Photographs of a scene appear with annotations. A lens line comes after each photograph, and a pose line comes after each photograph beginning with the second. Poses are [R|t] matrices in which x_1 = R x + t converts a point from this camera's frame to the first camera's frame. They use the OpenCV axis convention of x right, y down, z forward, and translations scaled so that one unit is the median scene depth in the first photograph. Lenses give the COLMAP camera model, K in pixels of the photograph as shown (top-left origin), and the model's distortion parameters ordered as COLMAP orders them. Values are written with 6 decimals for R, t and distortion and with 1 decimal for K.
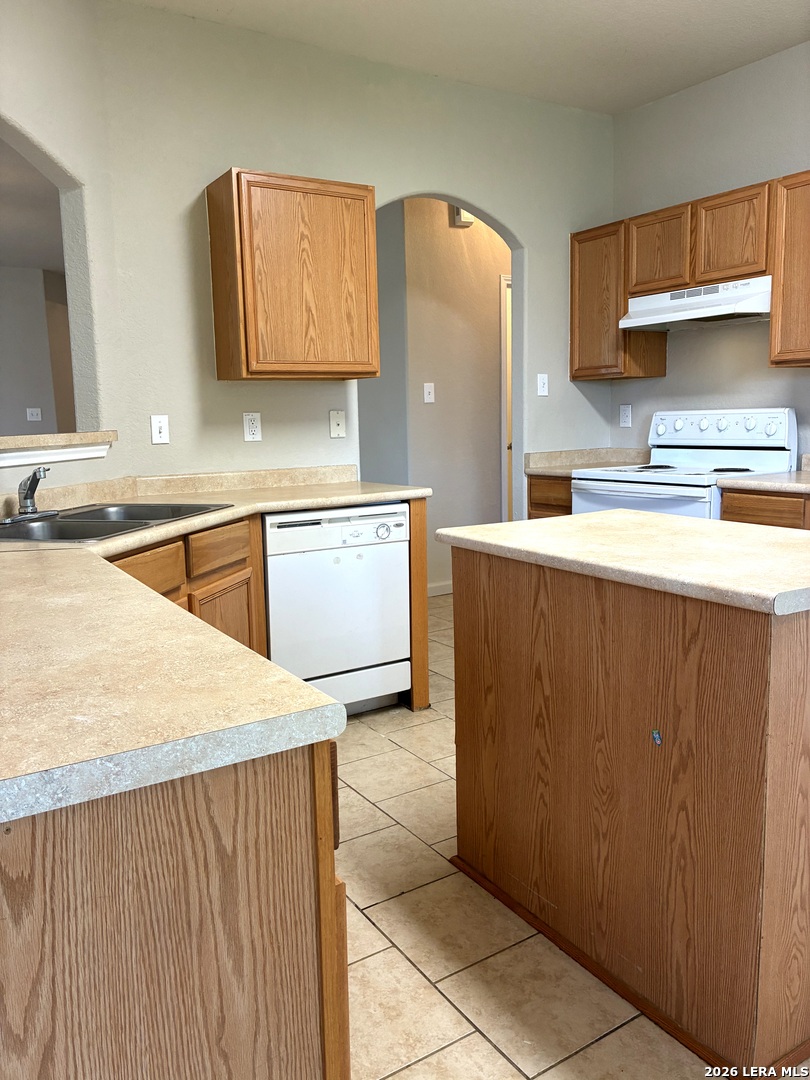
lens RADIAL K [[826.6, 0, 387.8], [0, 826.6, 521.7], [0, 0, 1]] dist [0.044399, -0.066434]
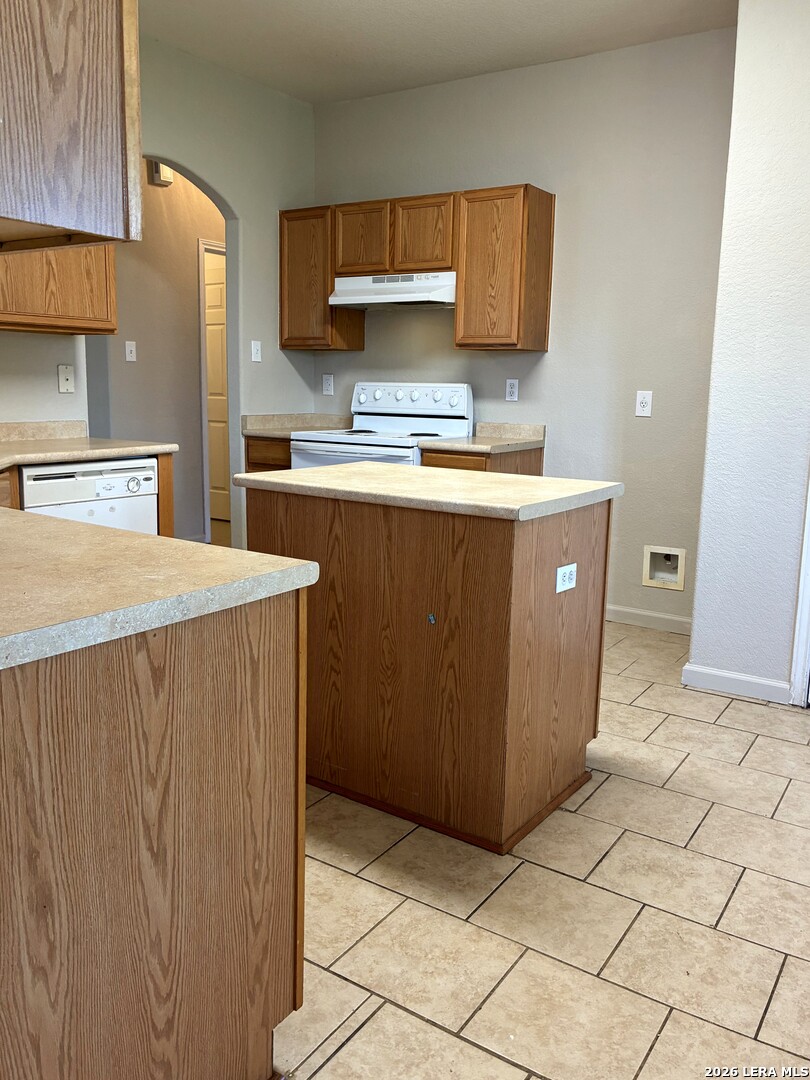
lens RADIAL K [[887.4, 0, 387.2], [0, 887.4, 516.0], [0, 0, 1]] dist [0.044233, -0.043394]
pose [[0.915584, -0.017172, 0.401760, -0.267735], [0.007893, 0.999663, 0.024739, 0.041651], [-0.402050, -0.019480, 0.915411, -0.252583]]
